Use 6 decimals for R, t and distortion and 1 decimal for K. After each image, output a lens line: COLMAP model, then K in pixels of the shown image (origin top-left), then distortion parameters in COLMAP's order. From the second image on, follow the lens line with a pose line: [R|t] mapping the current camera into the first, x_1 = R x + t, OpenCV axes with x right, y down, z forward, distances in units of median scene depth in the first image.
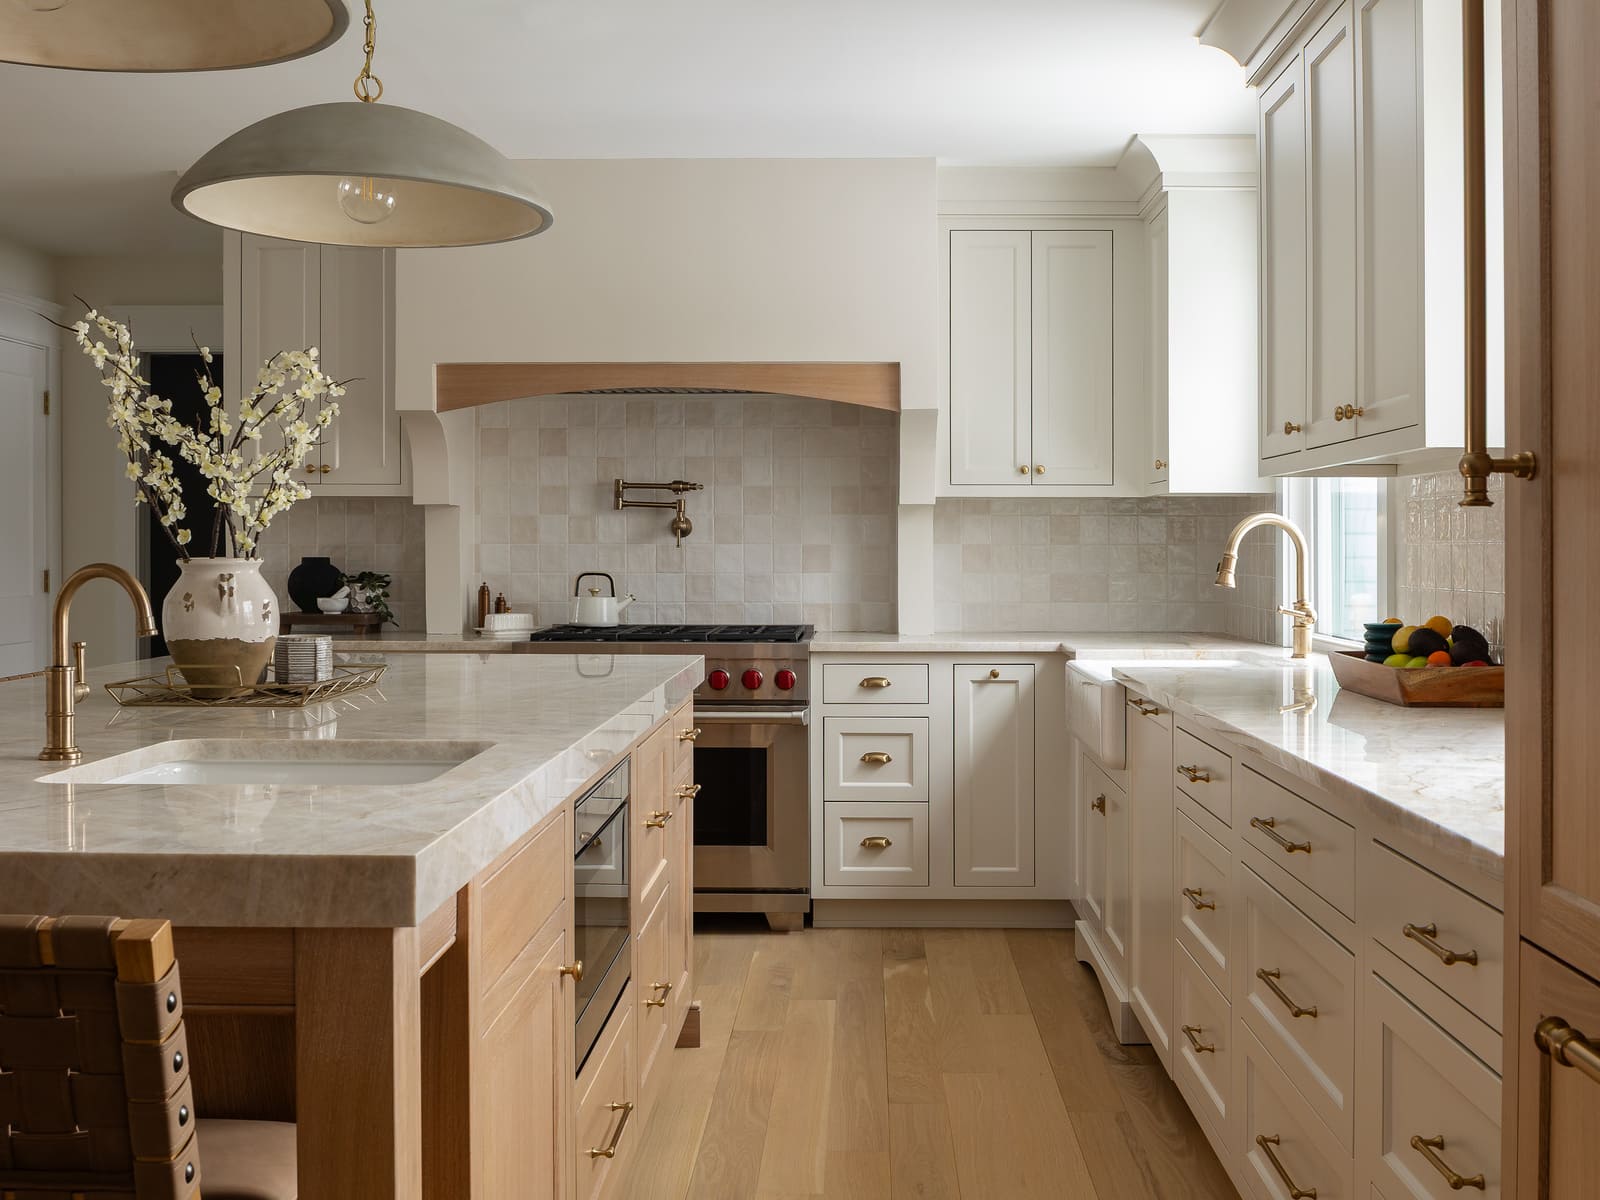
lens RADIAL K [[1734.9, 0, 855.5], [0, 1734.9, 569.3], [0, 0, 1]] dist [-0.035942, 0.000000]
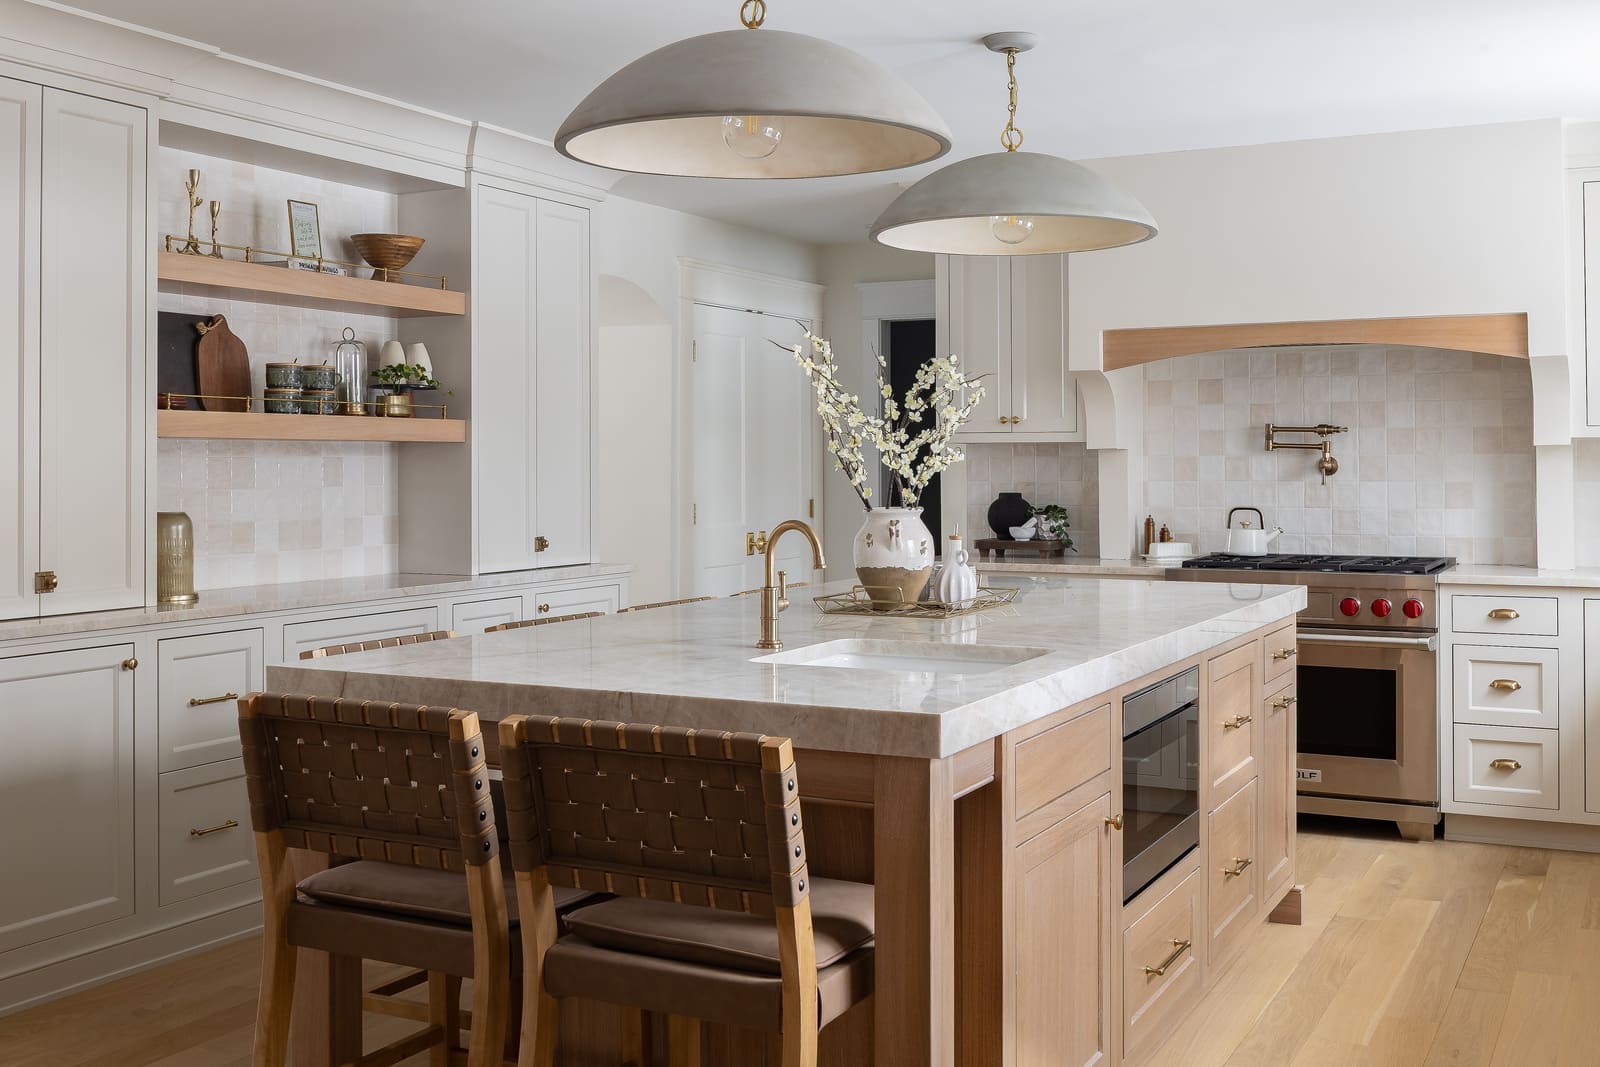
lens RADIAL K [[1707.7, 0, 733.4], [0, 1707.7, 439.9], [0, 0, 1]] dist [-0.041349, 0.000000]
pose [[0.876161, -0.011588, -0.481879, 0.099616], [-0.000899, 0.999670, -0.025673, -0.014535], [0.482018, 0.022927, 0.875861, -0.142668]]
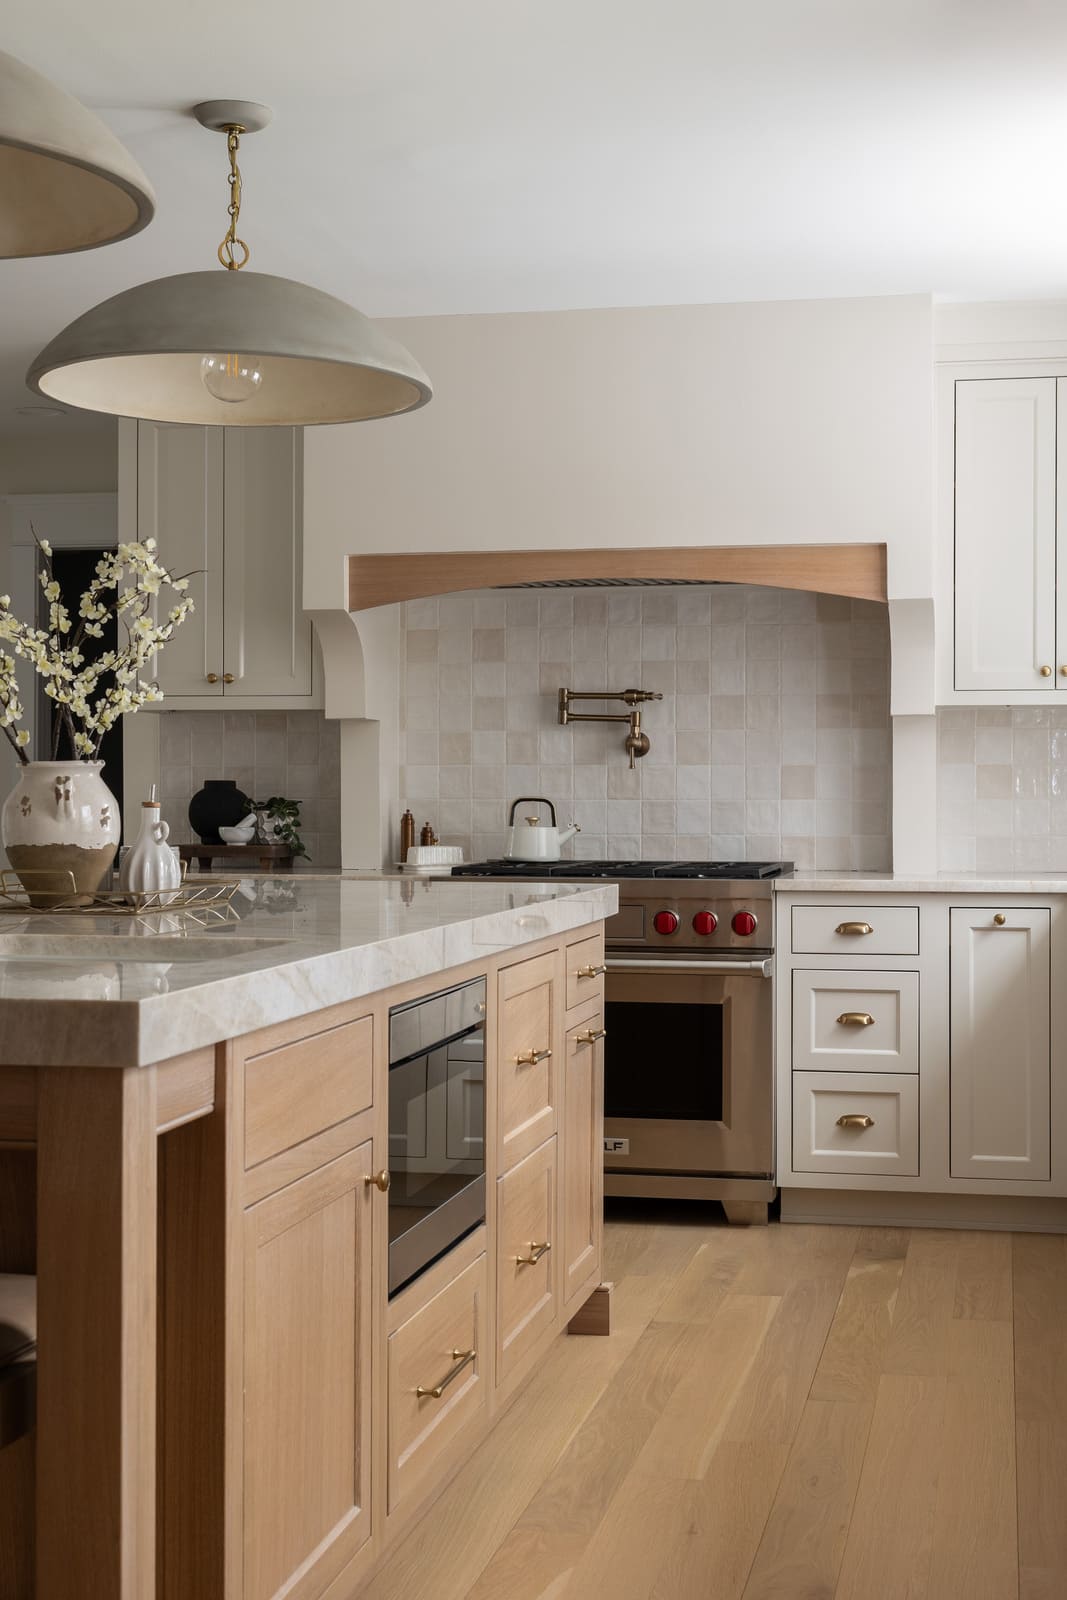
lens RADIAL K [[2277.2, 0, 527.5], [0, 2277.2, 804.0], [0, 0, 1]] dist [0.018006, 0.000000]
pose [[0.979485, 0.001715, -0.201509, 0.078385], [-0.003354, 0.999964, -0.007792, 0.014763], [0.201489, 0.008308, 0.979456, -0.102348]]
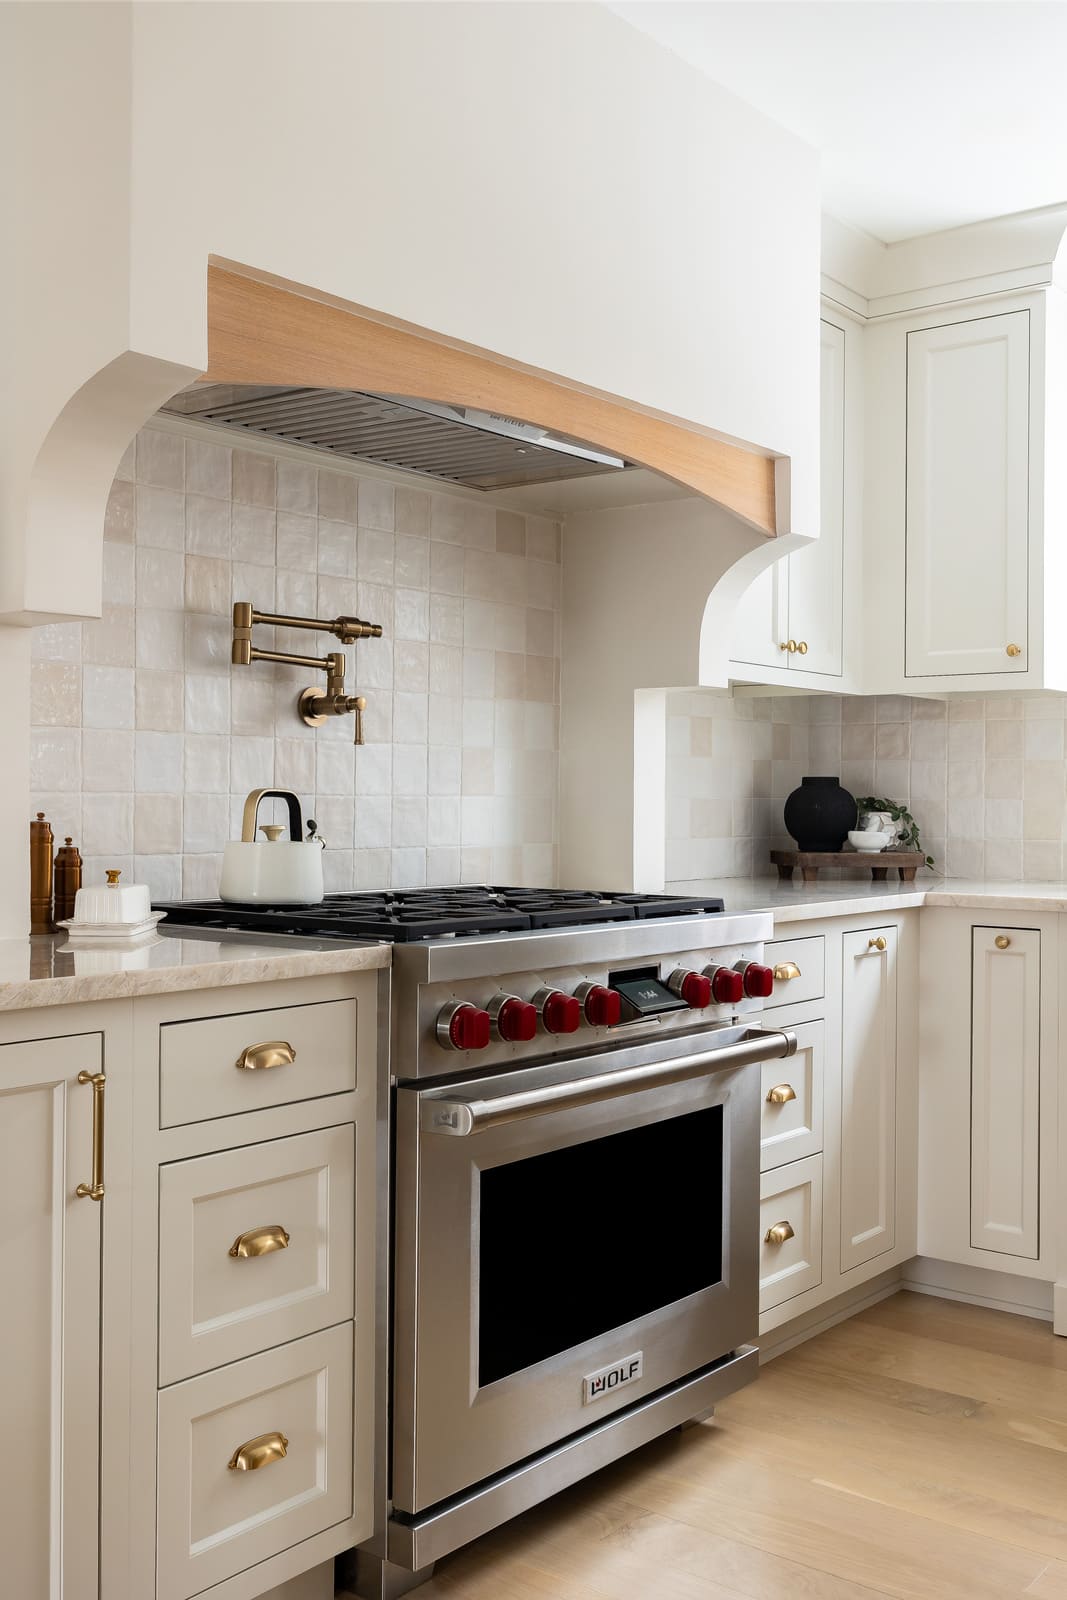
lens RADIAL K [[1620.4, 0, 528.1], [0, 1620.4, 786.3], [0, 0, 1]] dist [0.029190, 0.000000]
pose [[0.602830, 0.009964, 0.797807, -0.507242], [0.004929, 0.999856, -0.016211, 0.008900], [-0.797854, 0.013705, 0.602695, 0.732718]]
